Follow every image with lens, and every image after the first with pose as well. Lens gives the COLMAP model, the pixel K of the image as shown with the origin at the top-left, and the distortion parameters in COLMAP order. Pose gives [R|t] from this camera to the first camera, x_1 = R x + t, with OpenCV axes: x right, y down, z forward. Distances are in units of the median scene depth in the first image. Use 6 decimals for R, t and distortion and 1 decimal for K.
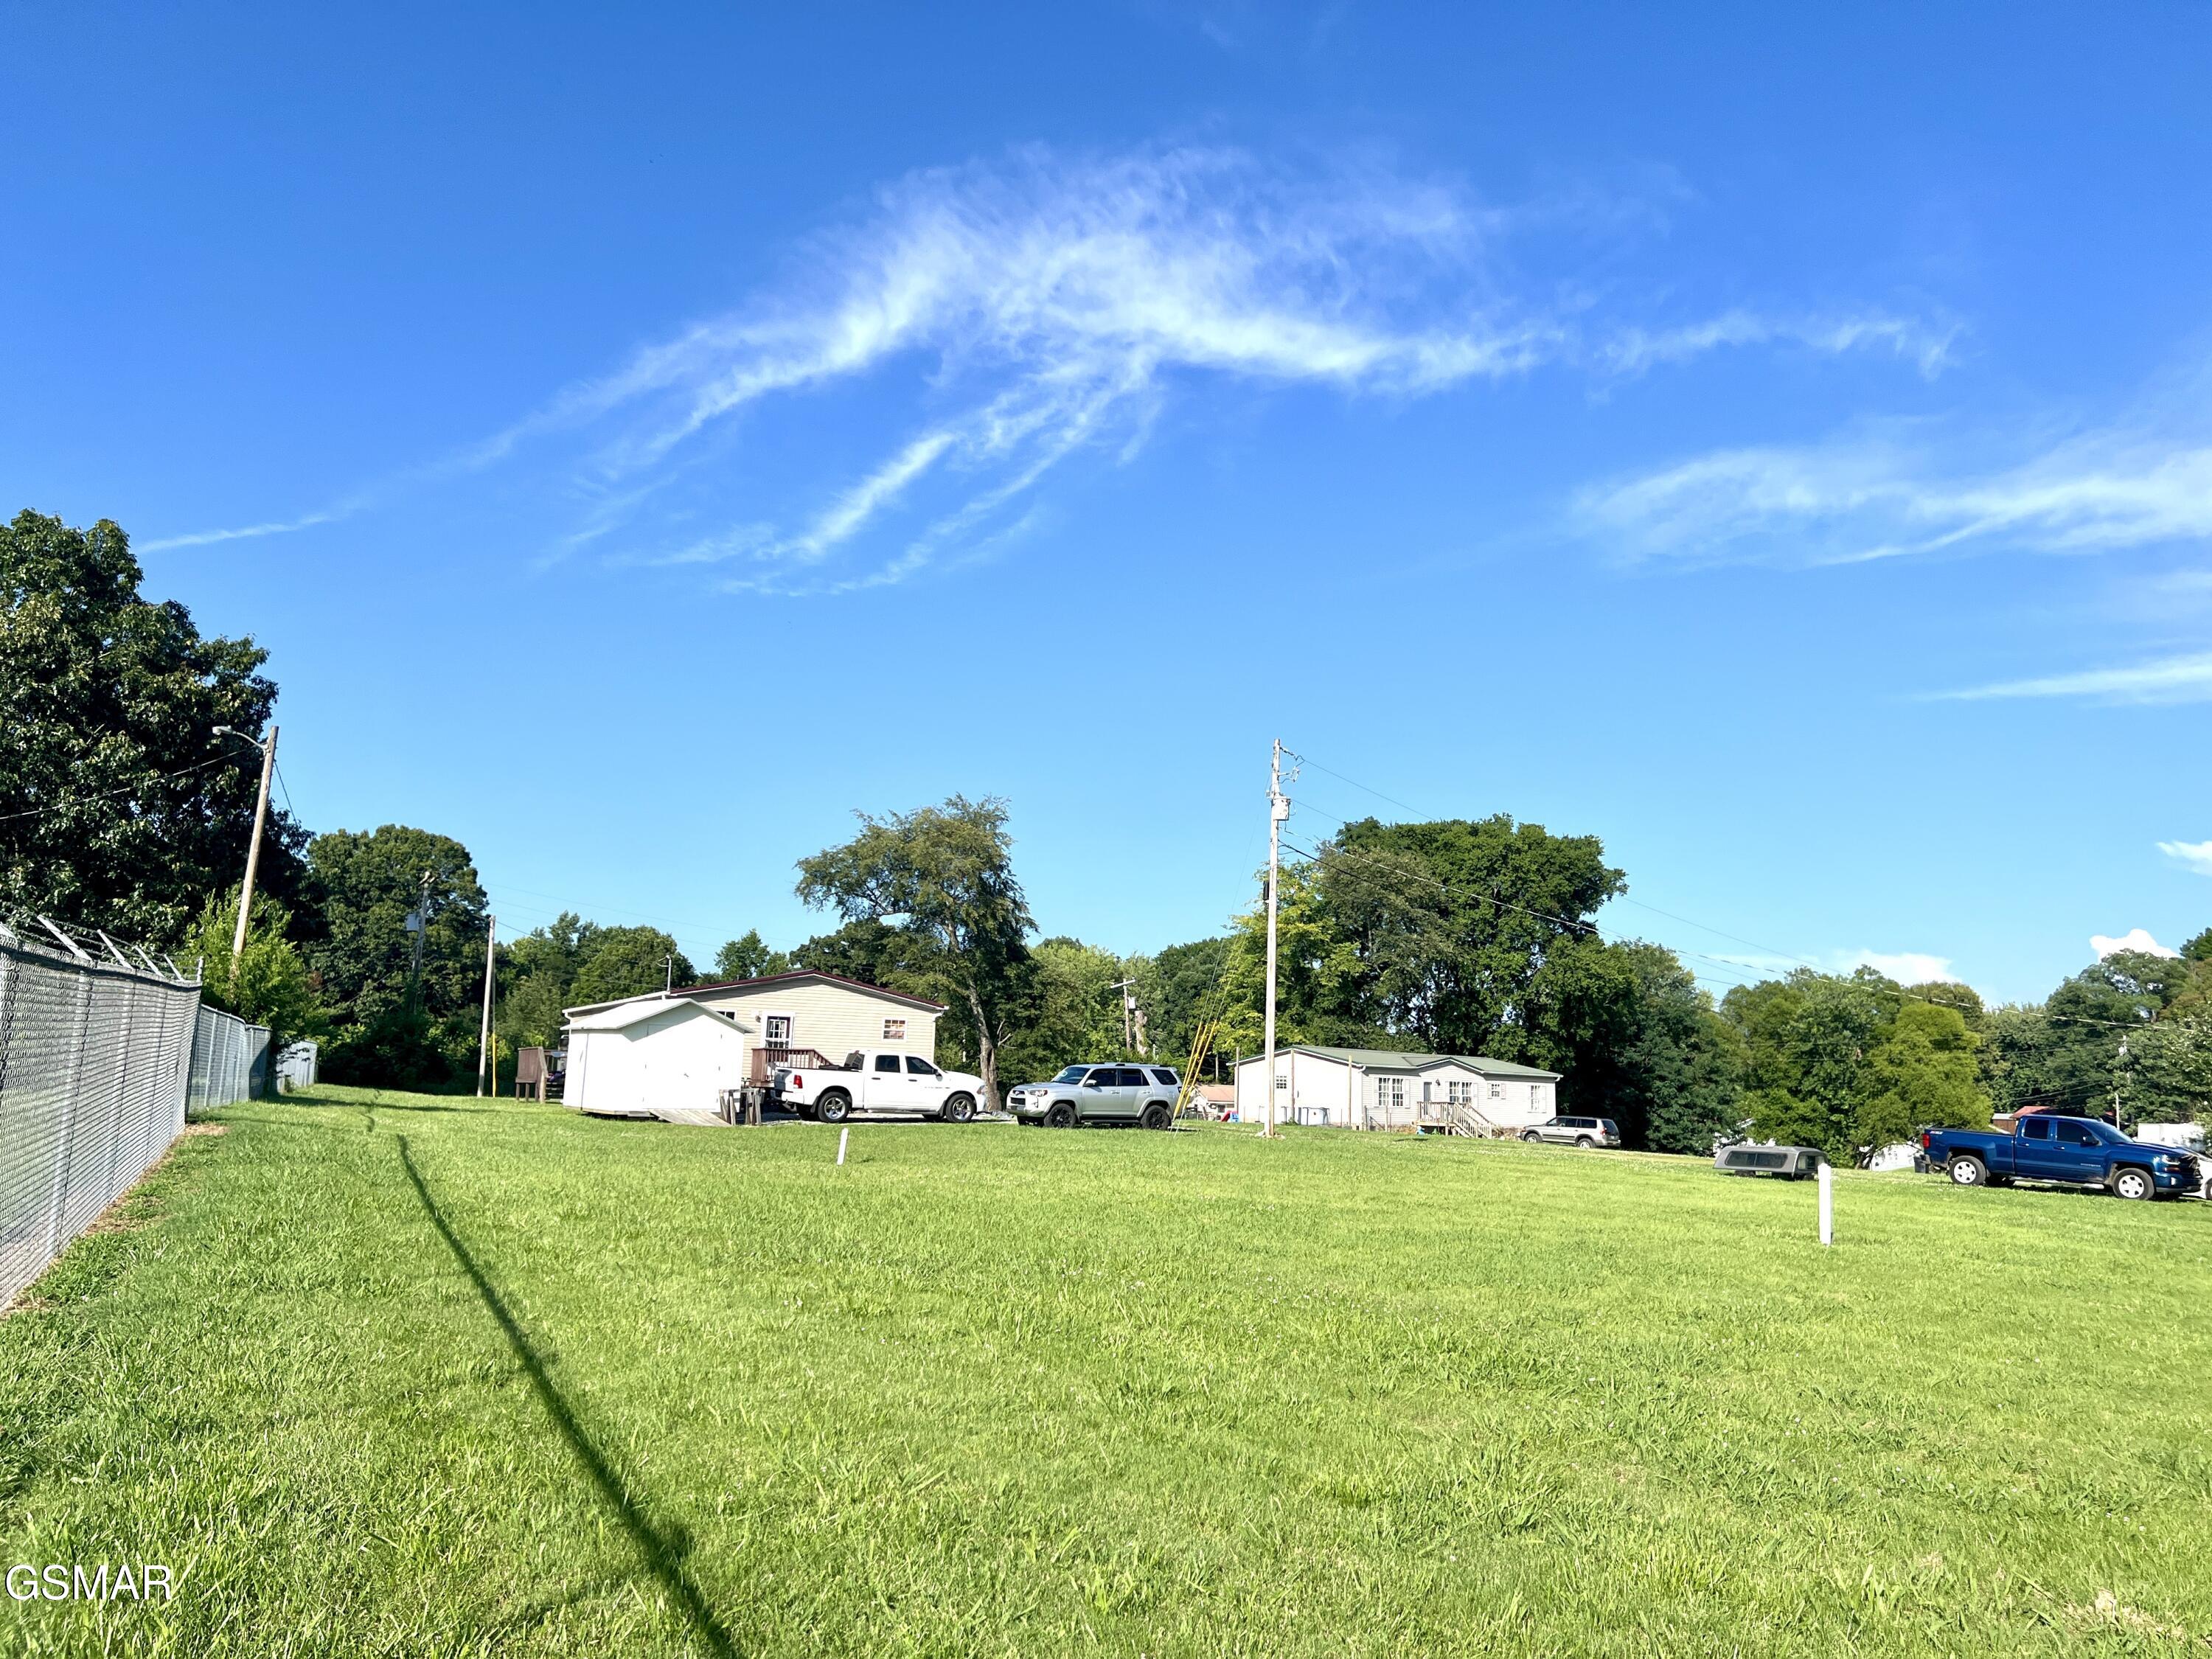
lens RADIAL K [[1693.5, 0, 1106.0], [0, 1693.5, 829.5], [0, 0, 1]] dist [0.003488, -0.001674]
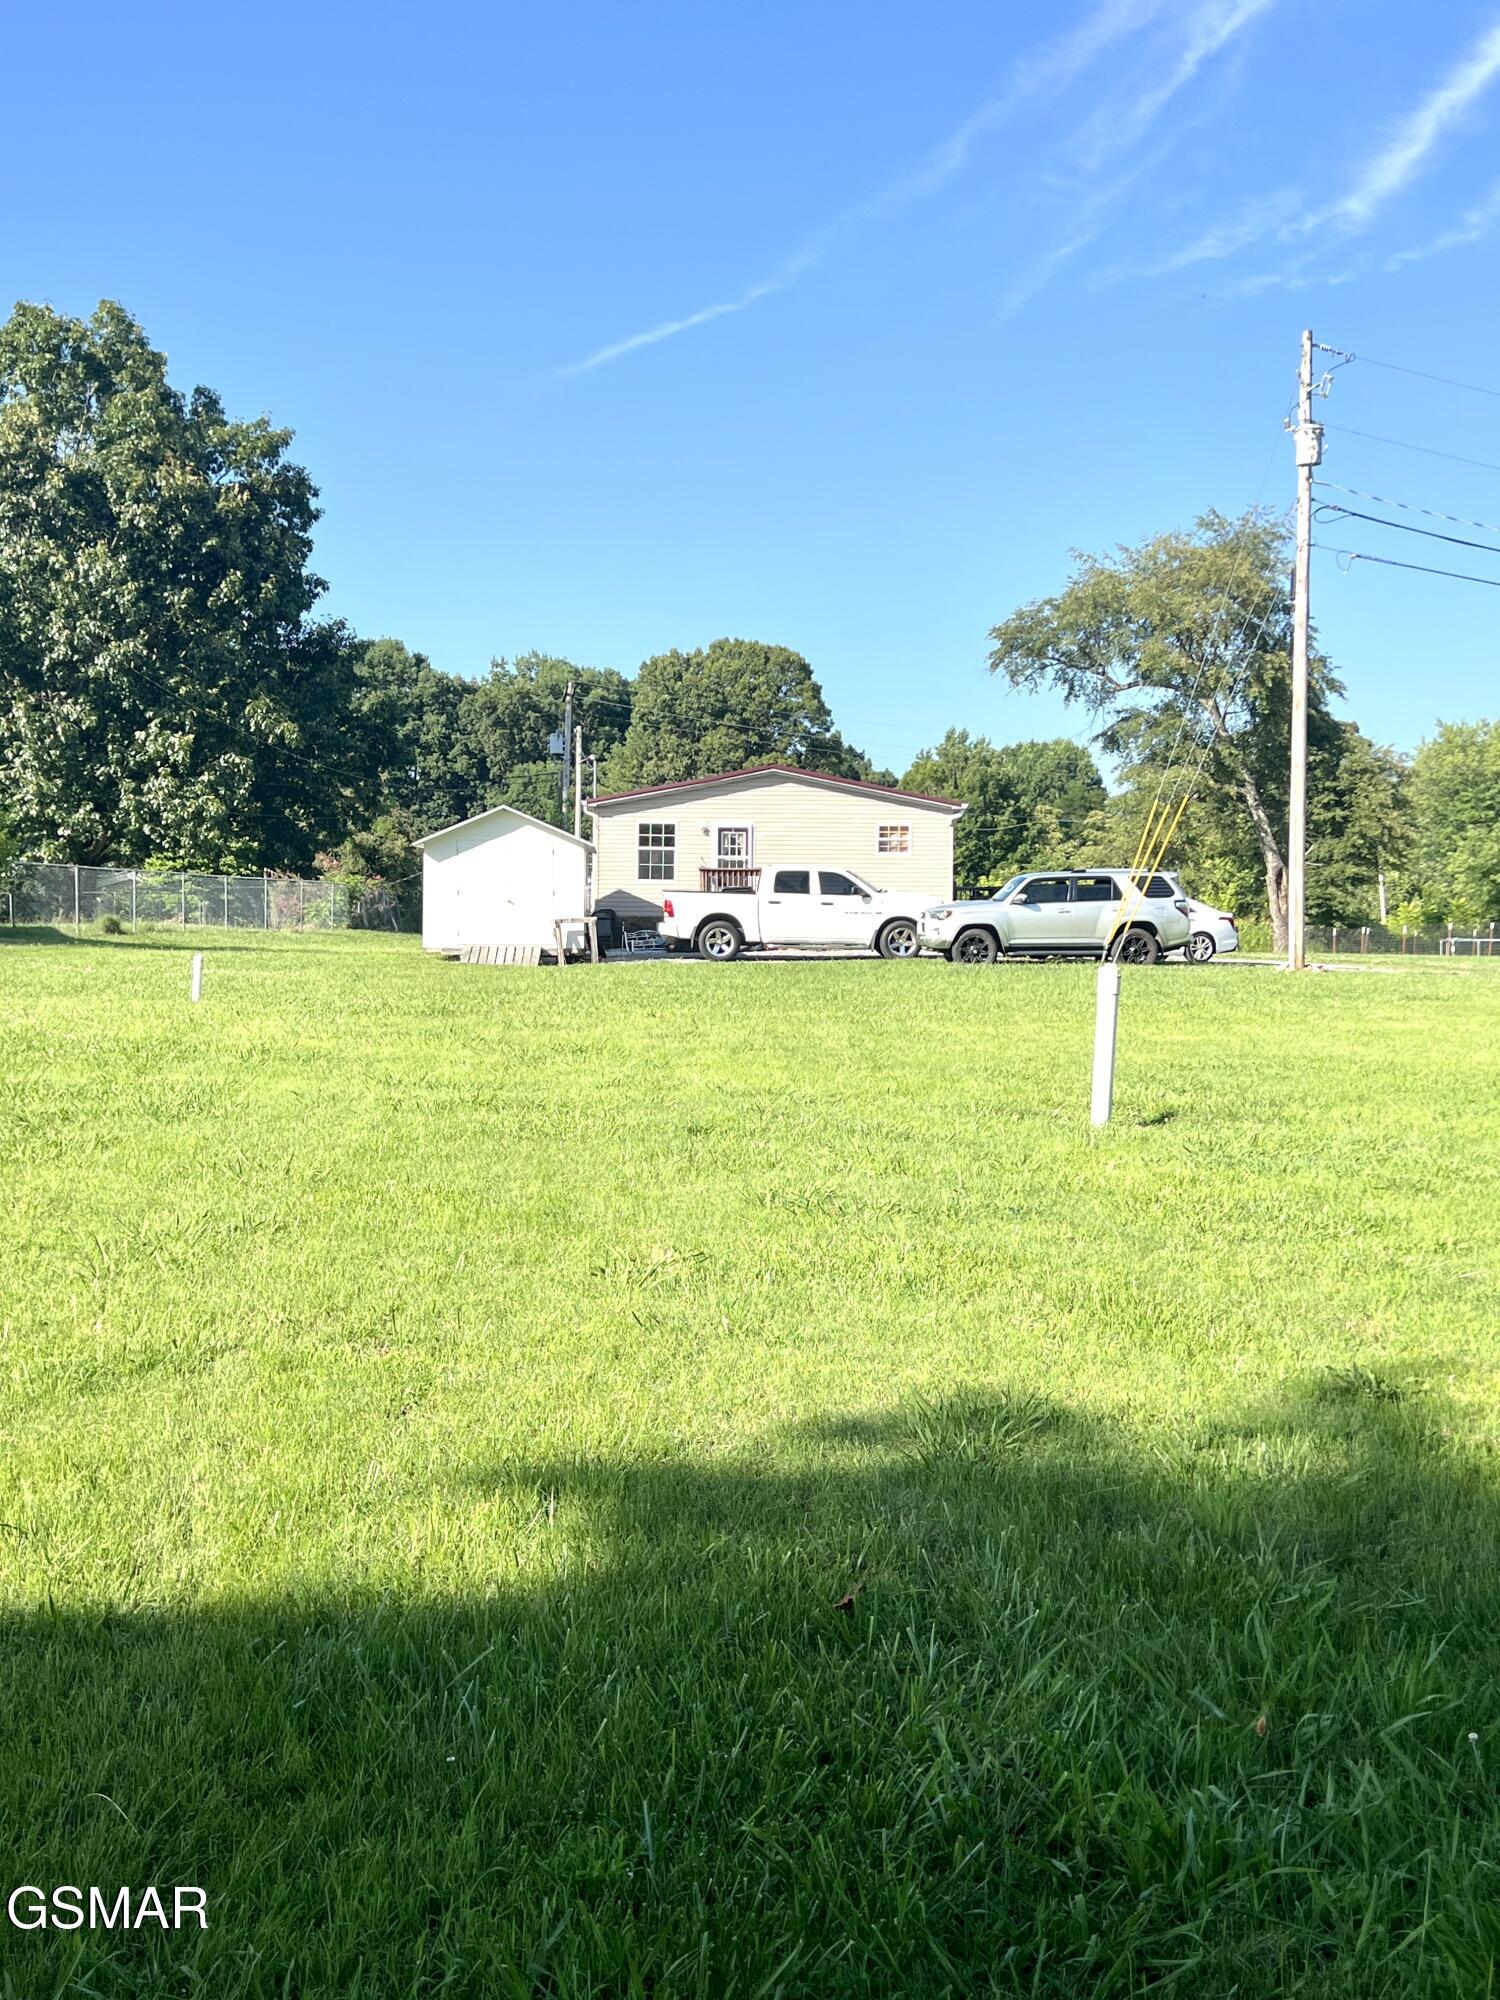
lens RADIAL K [[2057.2, 0, 750.0], [0, 2057.2, 1000.0], [0, 0, 1]] dist [0.097616, -0.172149]
pose [[0.868456, -0.004767, -0.495743, 0.171880], [0.093028, 0.983758, 0.153510, 0.029133], [0.486960, -0.179434, 0.854795, 0.128337]]
